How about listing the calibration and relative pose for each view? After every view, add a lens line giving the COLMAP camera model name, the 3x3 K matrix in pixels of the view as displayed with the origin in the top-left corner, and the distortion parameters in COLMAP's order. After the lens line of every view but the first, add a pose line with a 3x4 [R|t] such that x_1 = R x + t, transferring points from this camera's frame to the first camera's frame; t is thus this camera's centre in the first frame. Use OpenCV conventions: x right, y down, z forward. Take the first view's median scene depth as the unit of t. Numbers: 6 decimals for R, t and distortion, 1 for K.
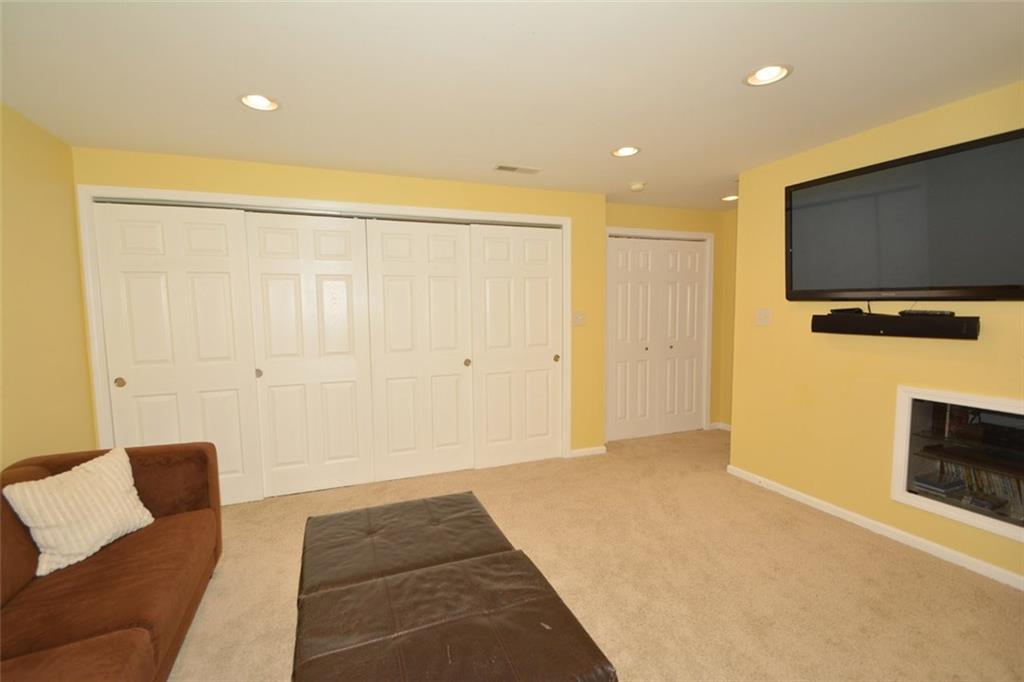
lens RADIAL K [[452.1, 0, 497.6], [0, 452.1, 343.9], [0, 0, 1]] dist [0.002036, -0.000474]
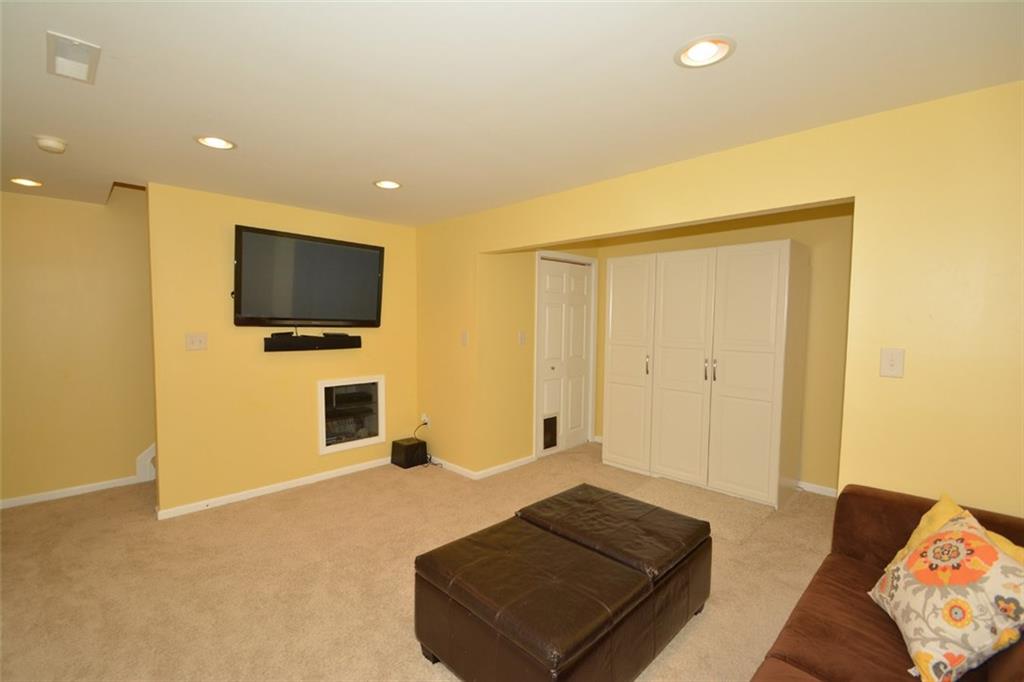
lens RADIAL K [[452.1, 0, 497.6], [0, 452.1, 343.9], [0, 0, 1]] dist [0.002036, -0.000474]
pose [[-0.393404, -0.041918, 0.918409, -0.741926], [0.068371, 0.994860, 0.074694, -0.104455], [-0.916820, 0.092177, -0.388516, 0.975069]]
